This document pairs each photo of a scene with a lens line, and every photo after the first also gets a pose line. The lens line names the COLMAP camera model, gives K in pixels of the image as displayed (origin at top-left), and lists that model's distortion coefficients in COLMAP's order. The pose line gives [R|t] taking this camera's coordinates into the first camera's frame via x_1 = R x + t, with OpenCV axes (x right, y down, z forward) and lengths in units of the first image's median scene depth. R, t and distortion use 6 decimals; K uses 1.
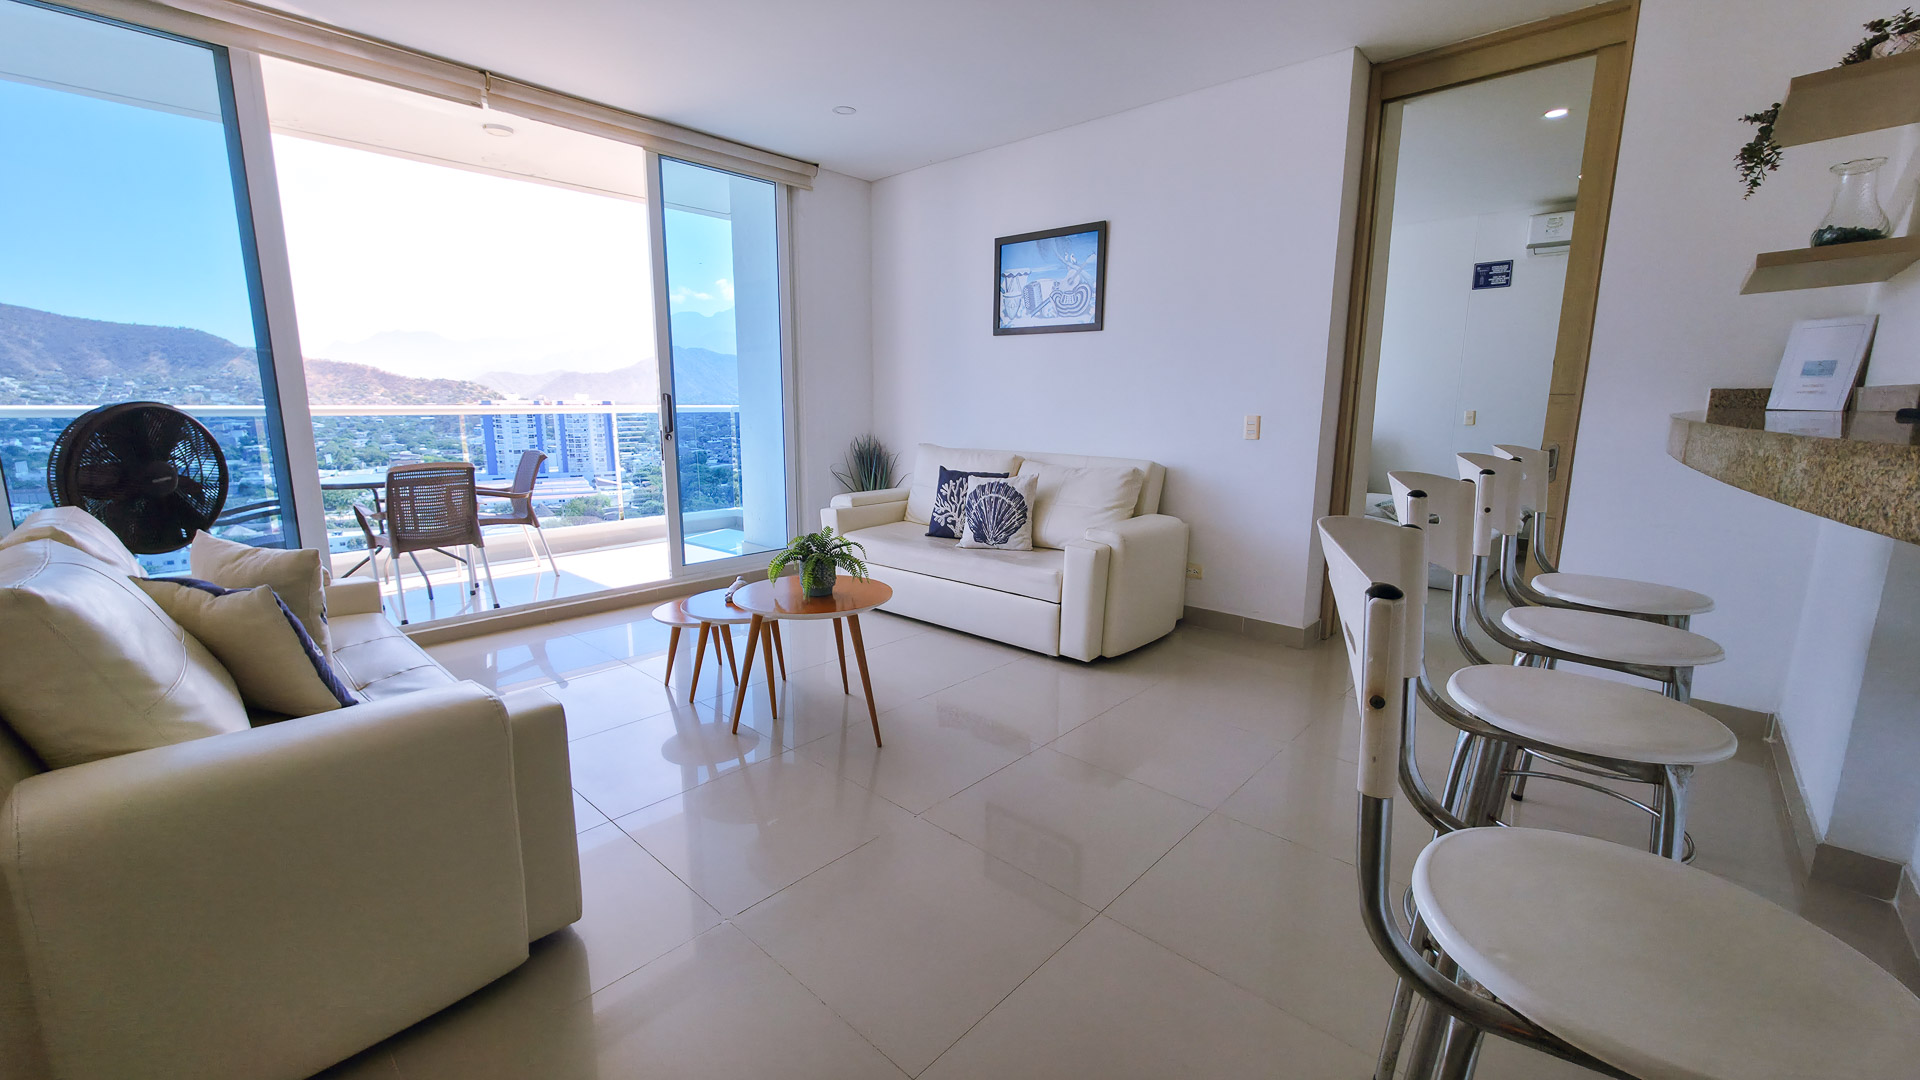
lens RADIAL K [[752.5, 0, 965.0], [0, 752.5, 546.9], [0, 0, 1]] dist [-0.000462, -0.000103]
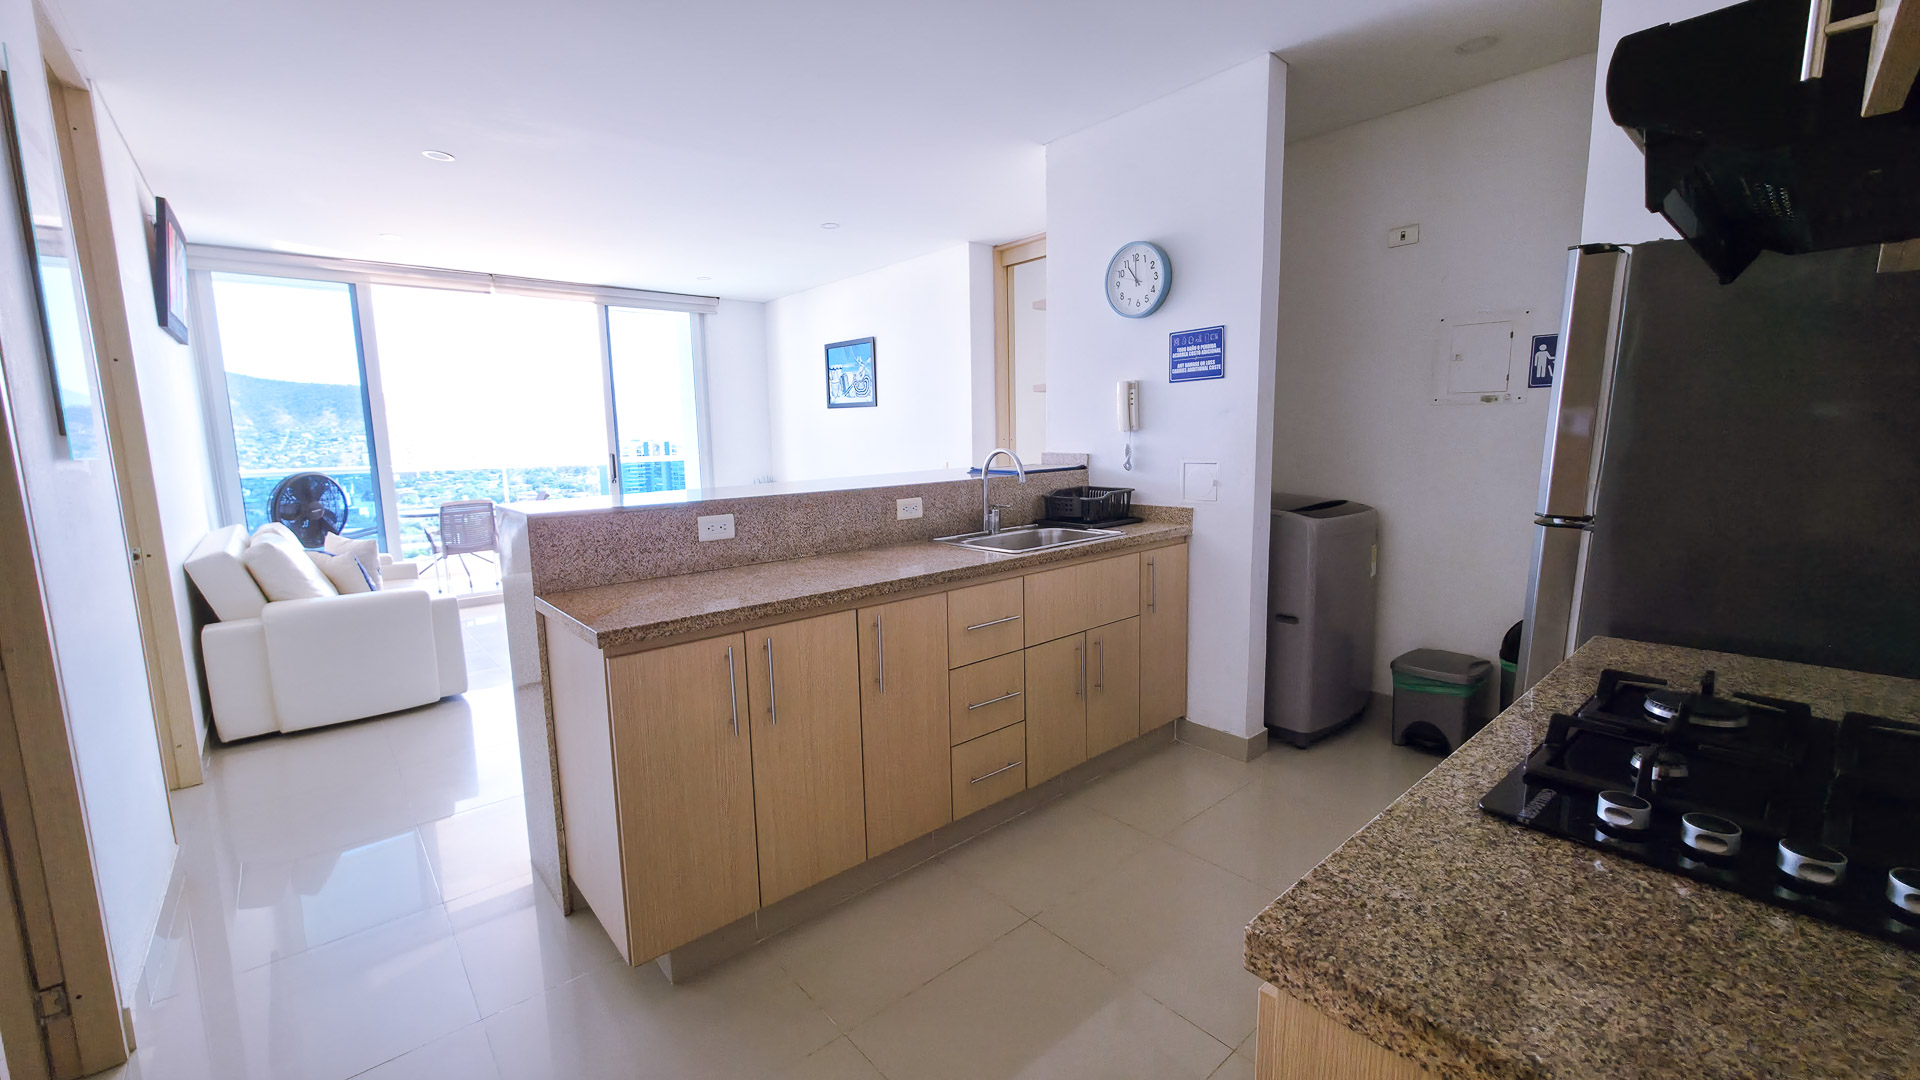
lens RADIAL K [[752.5, 0, 965.9], [0, 752.5, 547.7], [0, 0, 1]] dist [-0.000462, -0.000103]
pose [[0.993384, -0.008512, -0.114524, 0.512930], [0.004034, 0.999220, -0.039278, 0.055186], [0.114769, 0.038556, 0.992644, -0.458482]]
